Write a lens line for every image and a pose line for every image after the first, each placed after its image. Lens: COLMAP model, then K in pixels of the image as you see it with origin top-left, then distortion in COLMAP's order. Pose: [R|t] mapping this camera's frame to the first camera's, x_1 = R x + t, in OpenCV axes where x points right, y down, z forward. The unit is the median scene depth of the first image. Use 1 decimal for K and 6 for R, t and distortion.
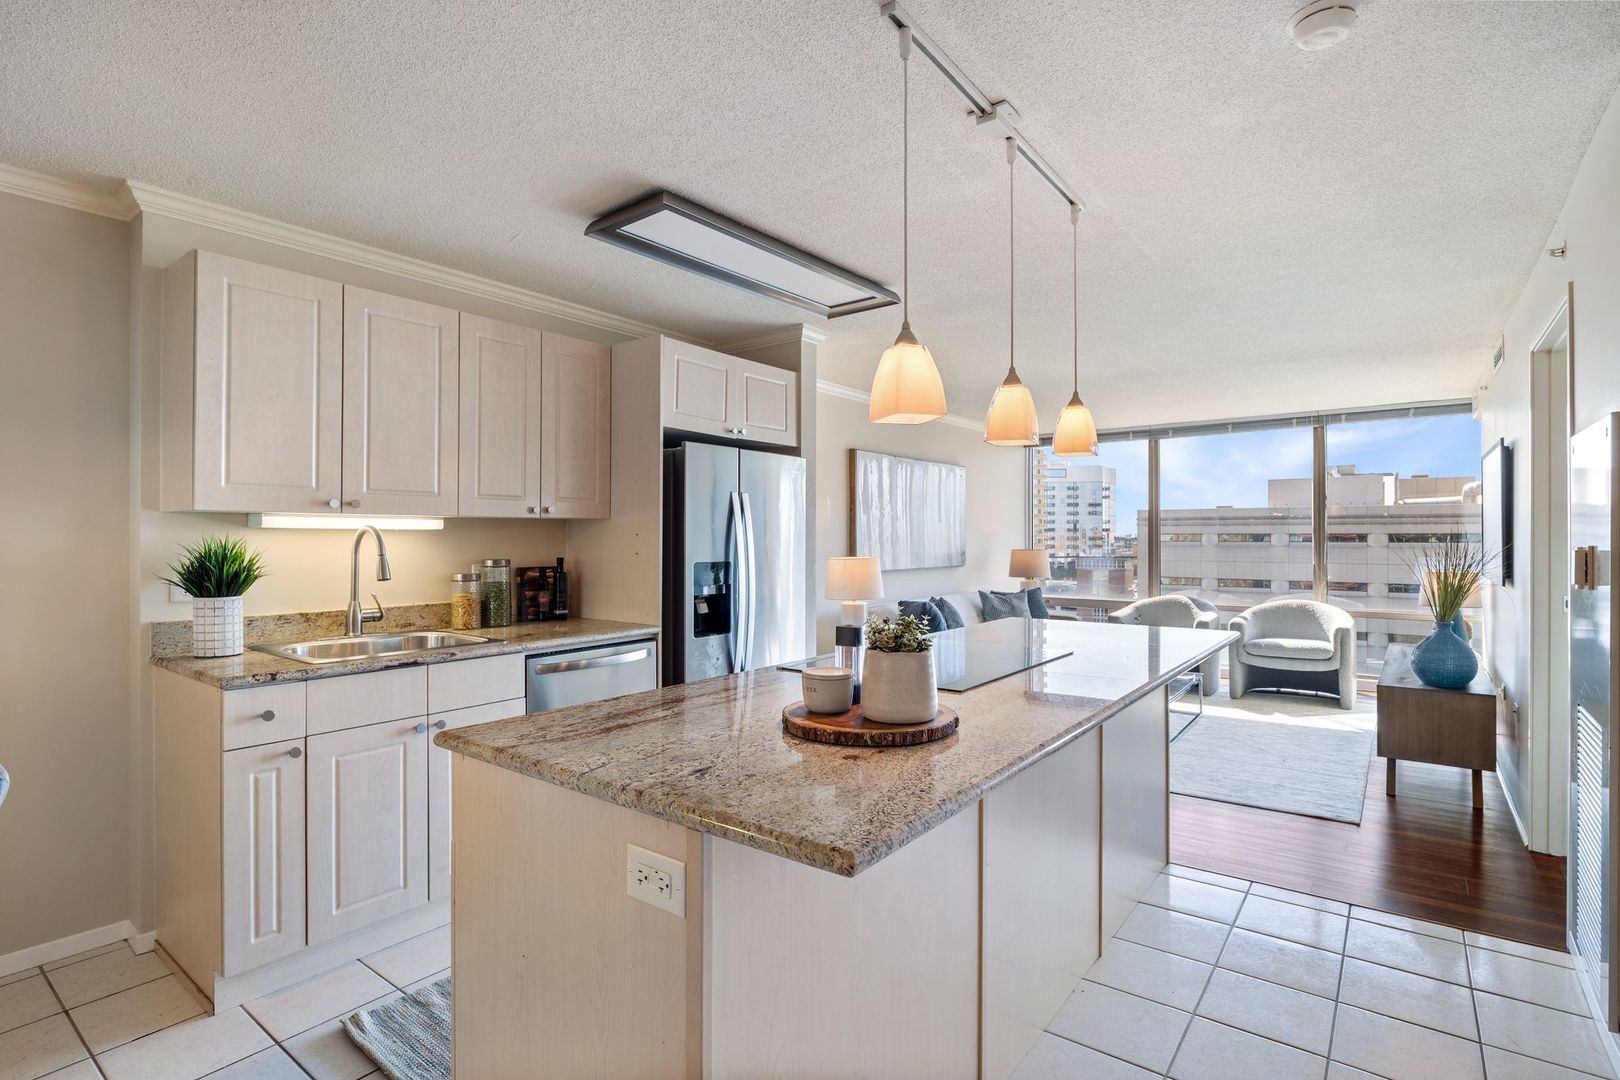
lens RADIAL K [[779.1, 0, 810.0], [0, 779.1, 540.0], [0, 0, 1]] dist [-0.000533, 0.000481]
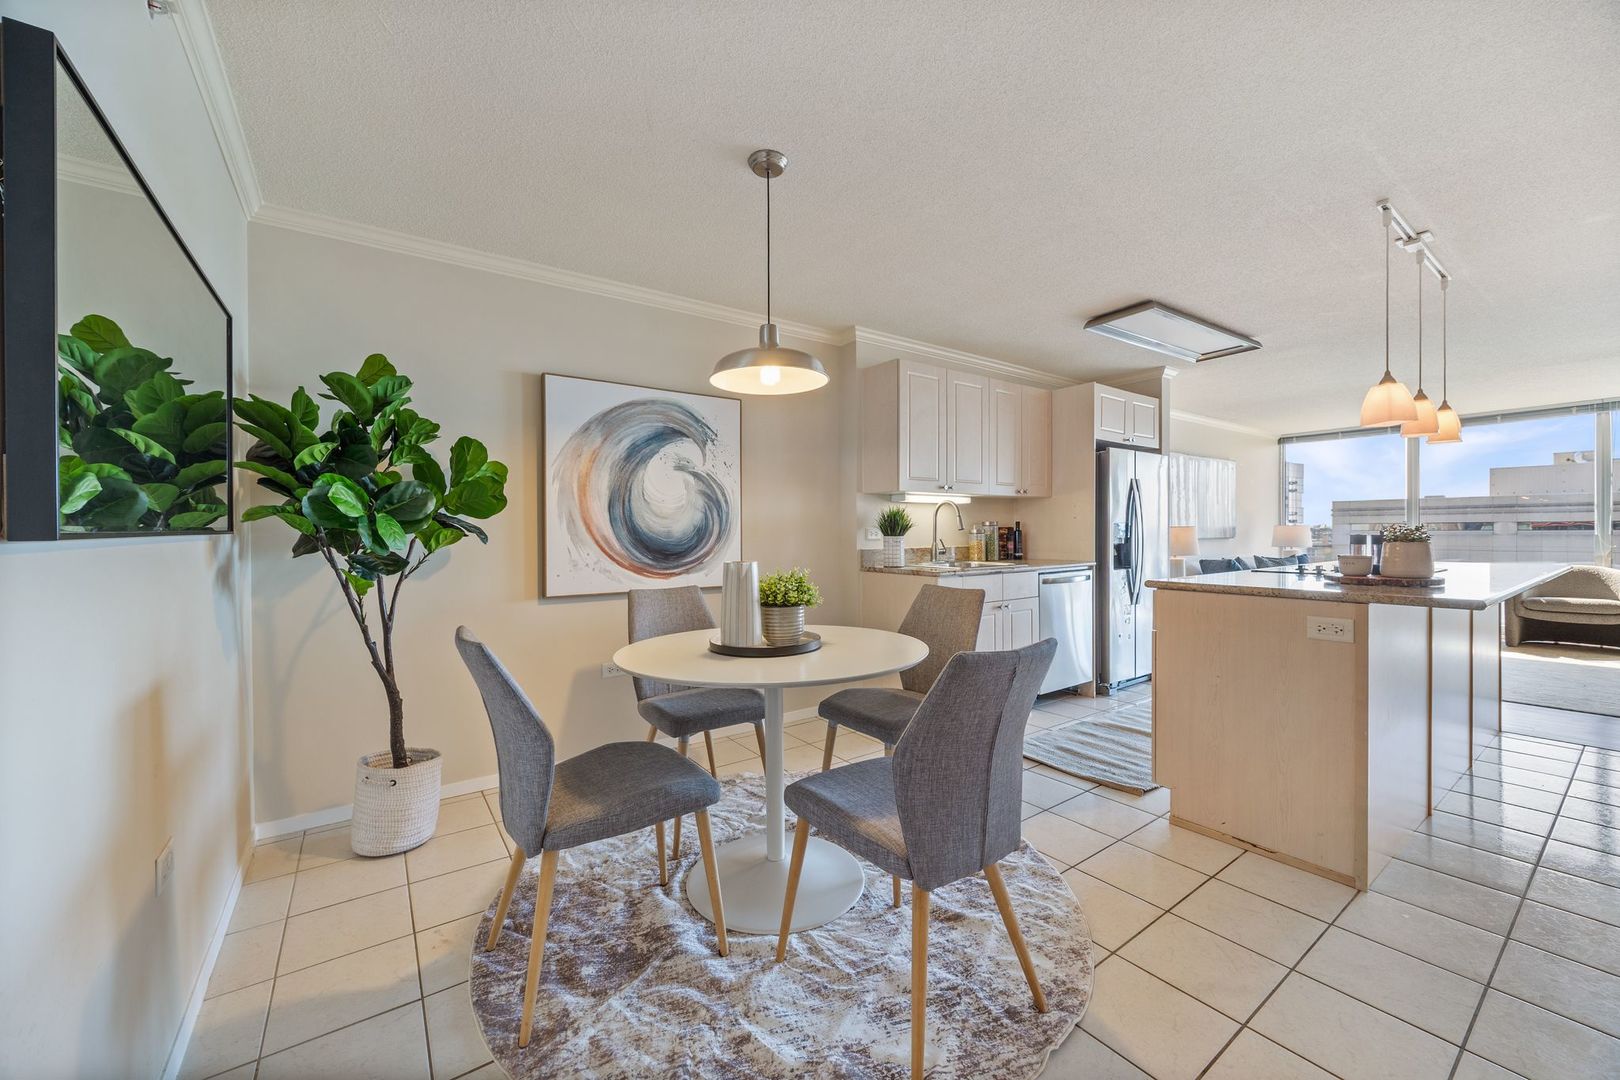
lens RADIAL K [[617.2, 0, 810.0], [0, 617.2, 540.0], [0, 0, 1]] dist [0.000373, -0.000066]
pose [[0.955986, -0.002924, -0.293398, -0.214366], [0.005988, 0.999937, 0.009545, 0.027786], [0.293351, -0.010882, 0.955943, -0.226292]]
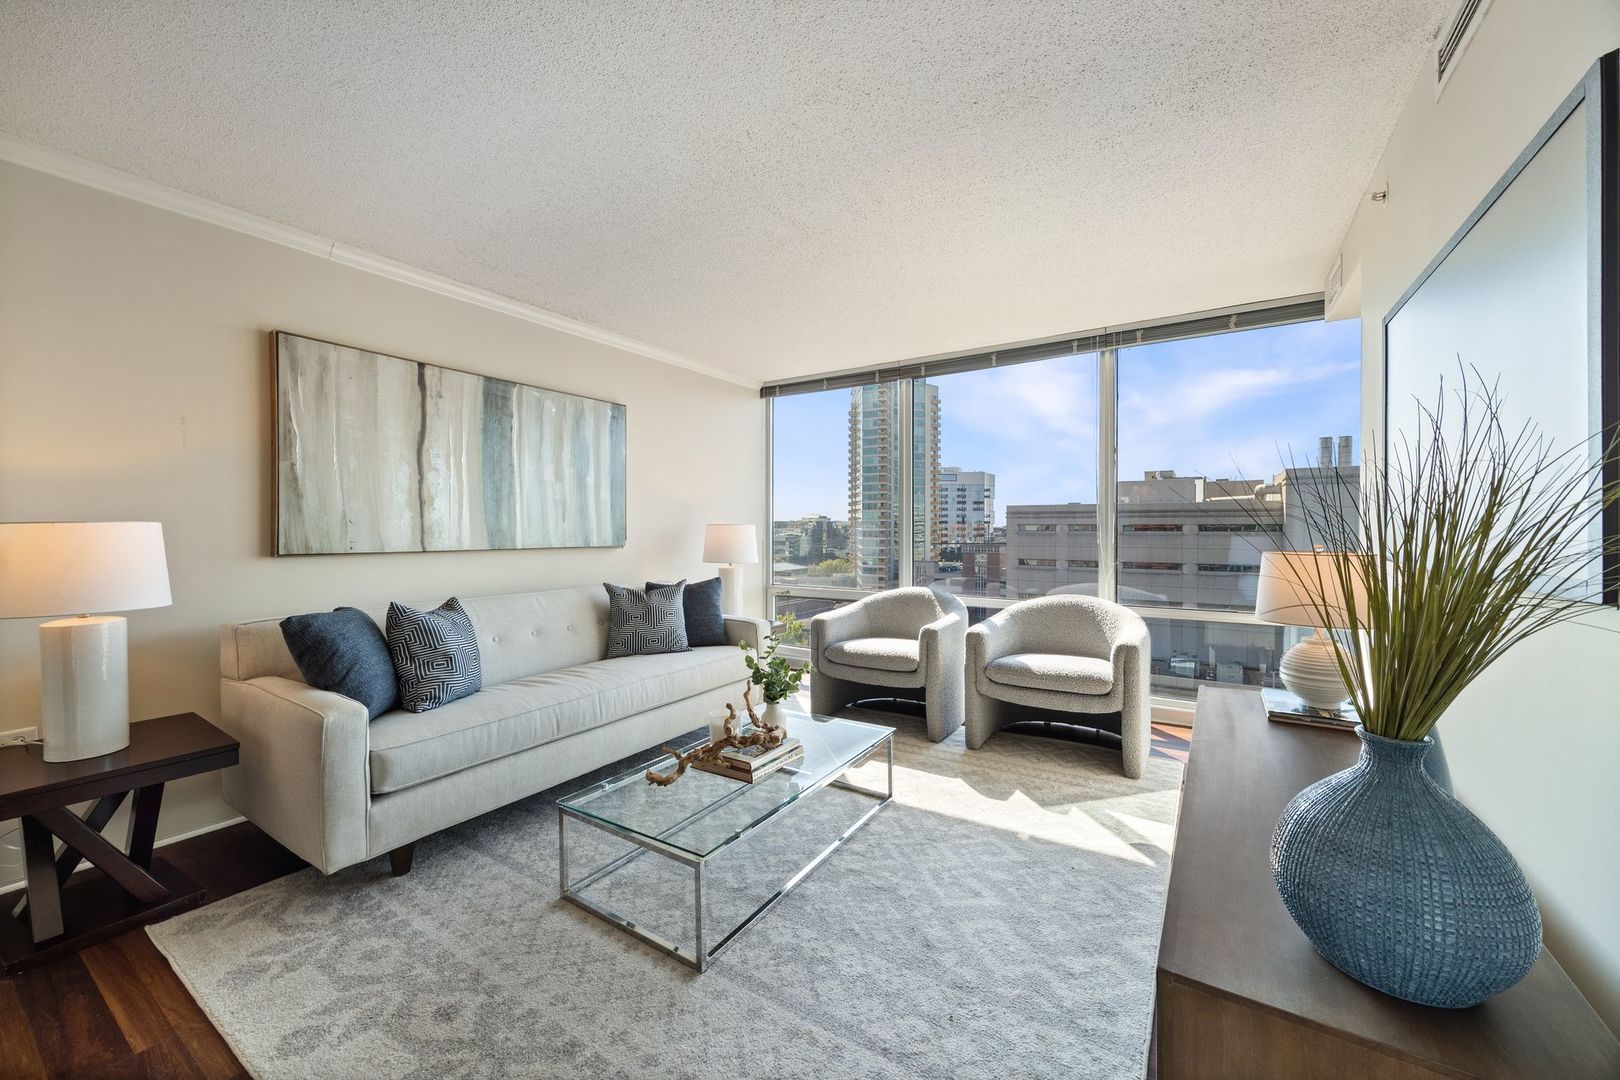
lens RADIAL K [[620.5, 0, 806.9], [0, 620.5, 534.7], [0, 0, 1]] dist [0.001920, 0.000075]
pose [[0.997077, -0.000901, 0.076402, 0.398061], [0.000416, 0.999980, 0.006370, 0.023692], [-0.076406, -0.006319, 0.997057, 0.536982]]
